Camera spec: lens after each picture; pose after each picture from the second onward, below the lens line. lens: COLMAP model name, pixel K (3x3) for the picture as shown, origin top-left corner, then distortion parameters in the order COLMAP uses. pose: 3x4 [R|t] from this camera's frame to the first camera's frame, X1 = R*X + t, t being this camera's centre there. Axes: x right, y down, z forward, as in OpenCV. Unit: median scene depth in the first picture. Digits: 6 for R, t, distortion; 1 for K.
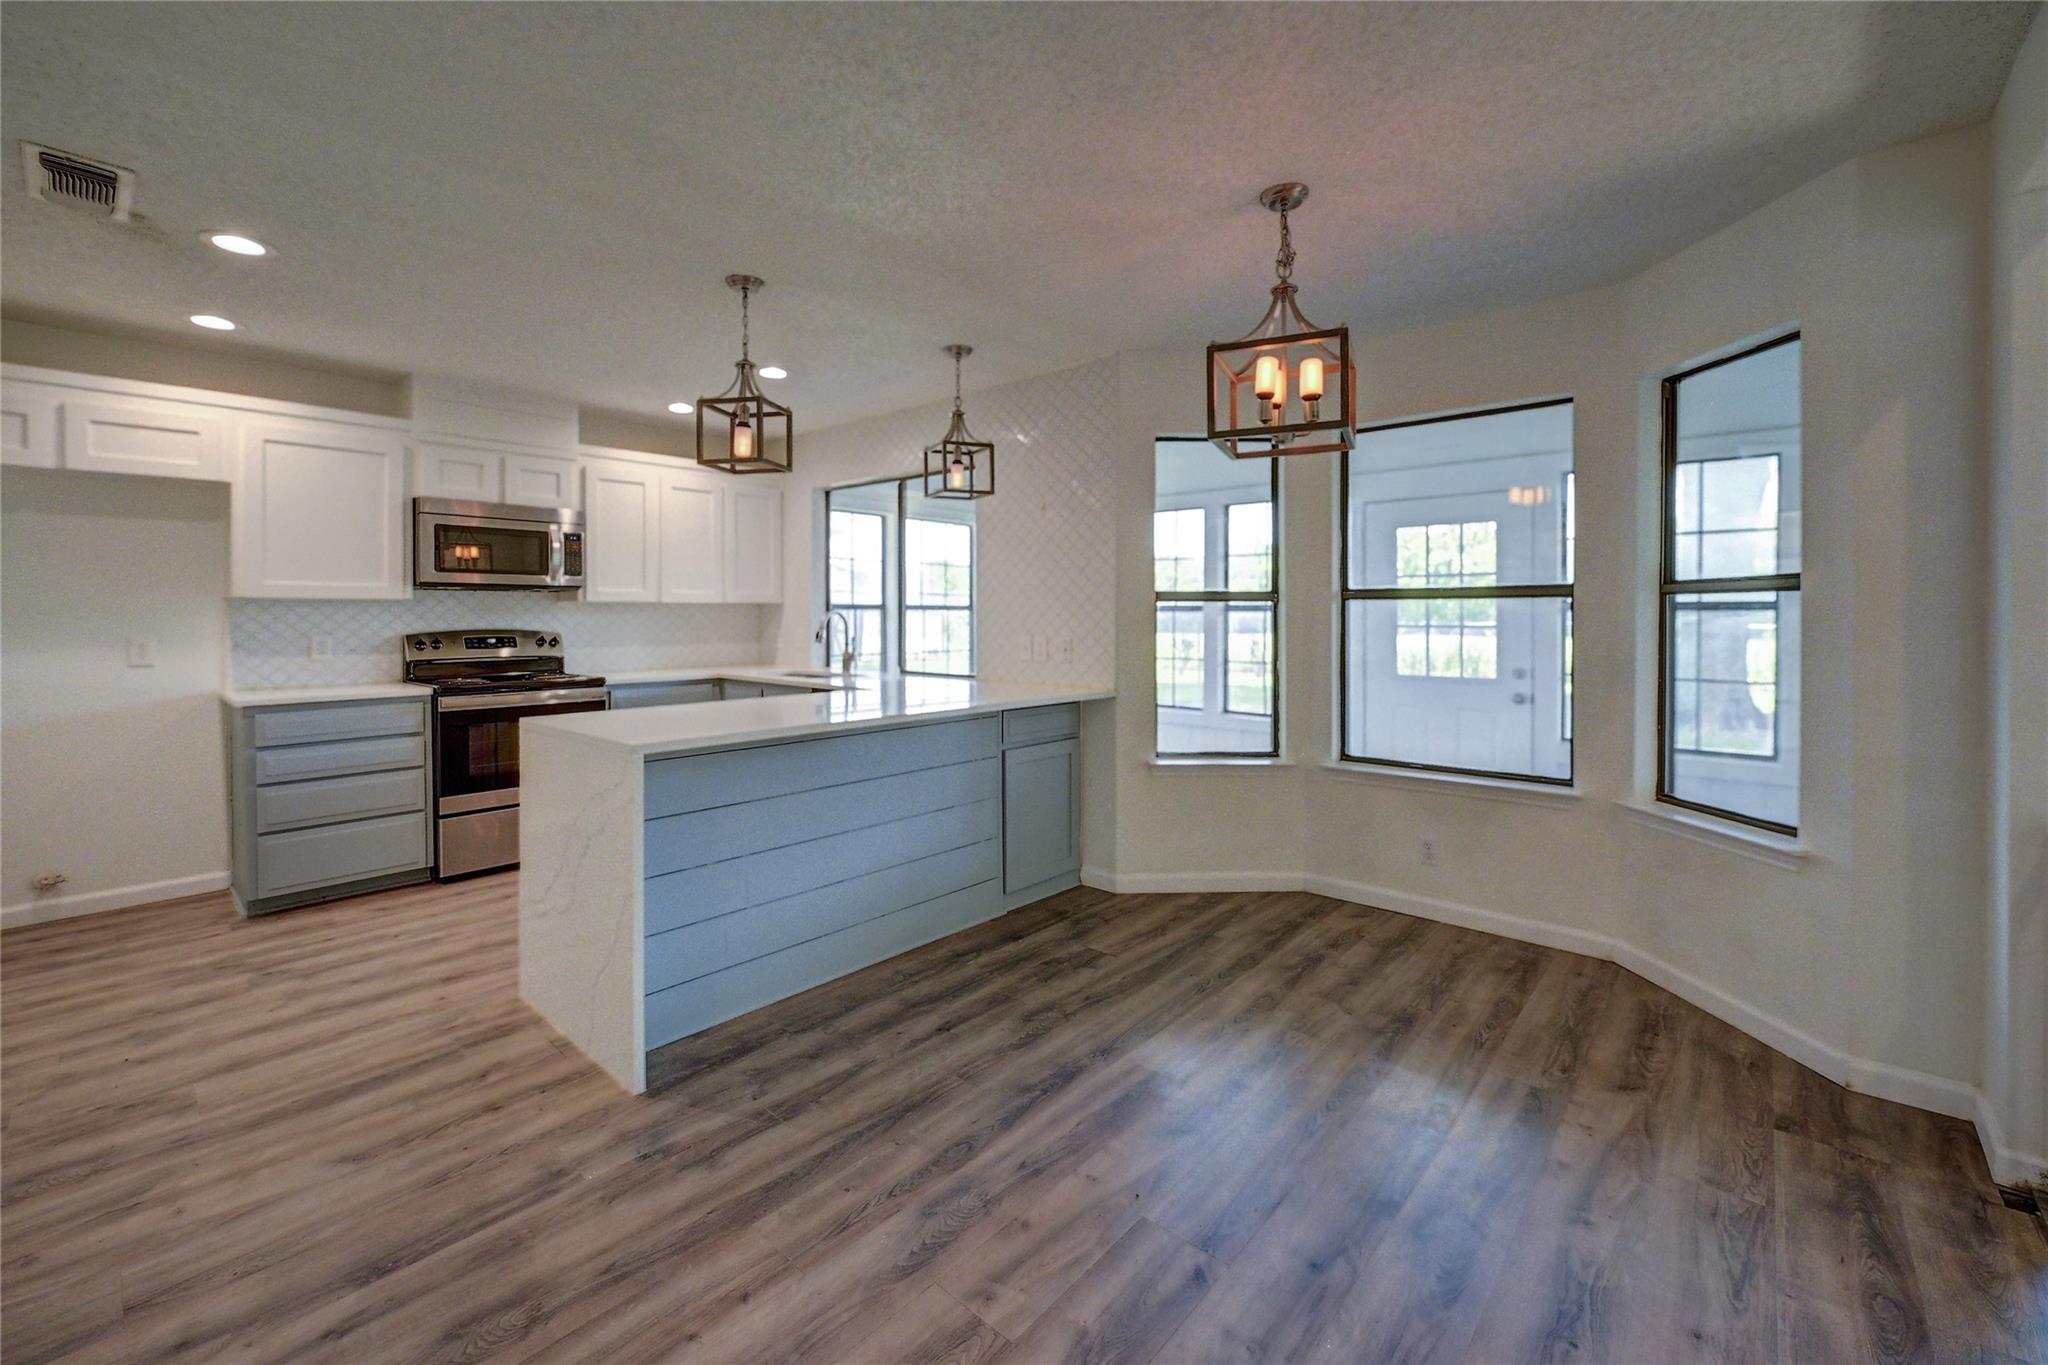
lens RADIAL K [[872.2, 0, 1034.2], [0, 872.2, 620.4], [0, 0, 1]] dist [0.000445, -0.000168]
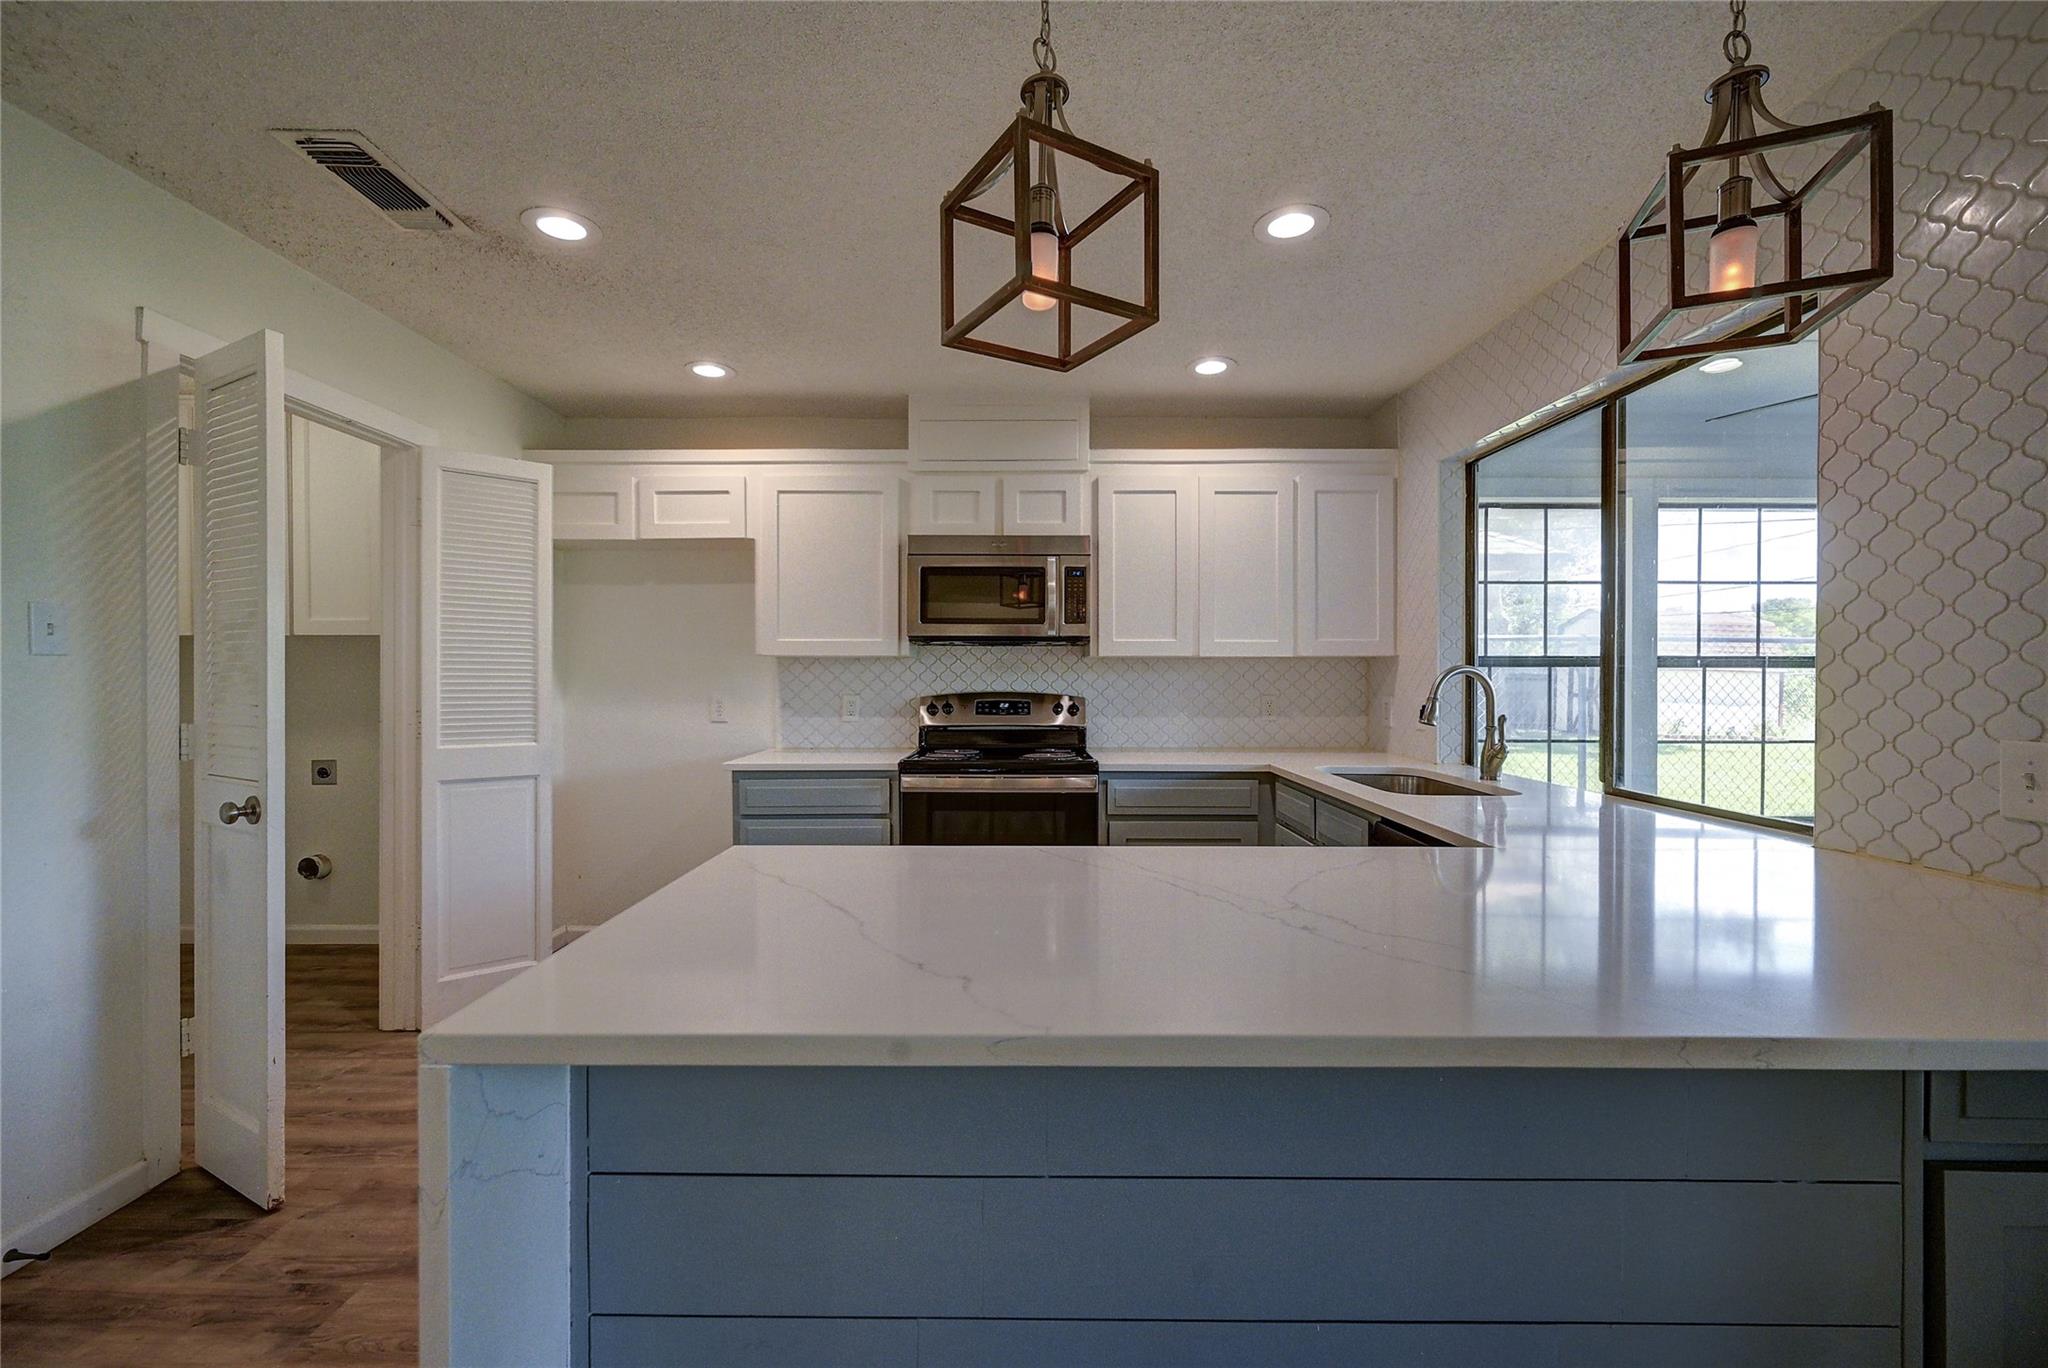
lens RADIAL K [[841.1, 0, 991.7], [0, 841.1, 686.5], [0, 0, 1]] dist [-0.000165, -0.000029]
pose [[0.651762, 0.013596, -0.758302, -0.024421], [-0.006228, 0.999902, 0.012574, -0.005449], [0.758398, -0.003473, 0.651782, 0.534629]]
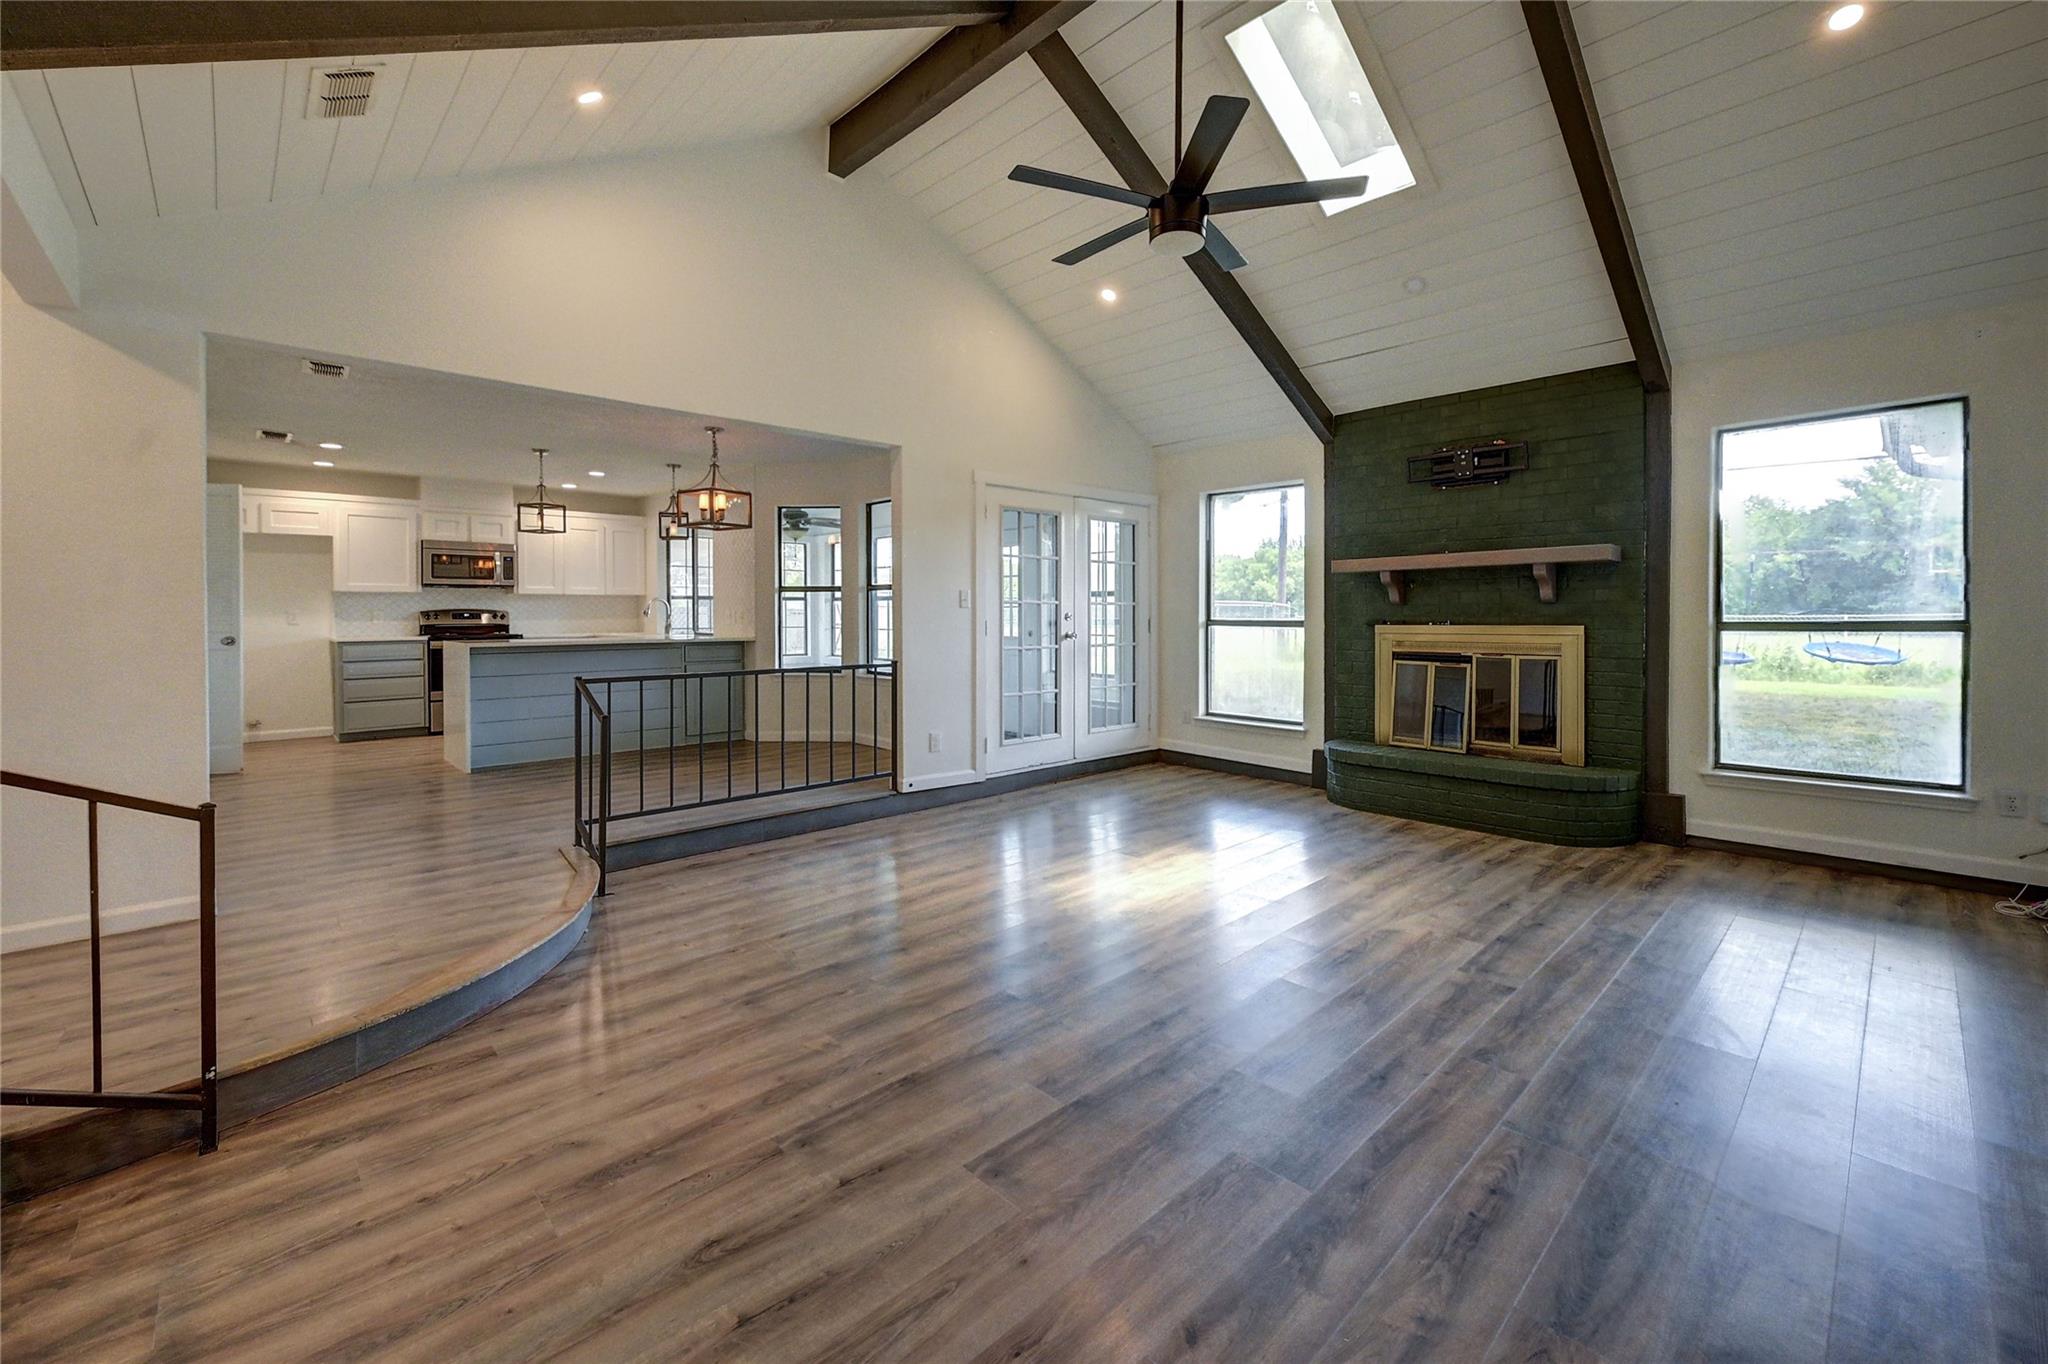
lens RADIAL K [[848.7, 0, 1026.2], [0, 848.7, 624.2], [0, 0, 1]] dist [-0.002684, -0.000132]
pose [[0.996629, 0.000935, -0.082032, 0.811631], [-0.000324, 0.999972, 0.007461, 0.033450], [0.082037, -0.007409, 0.996602, -0.798111]]
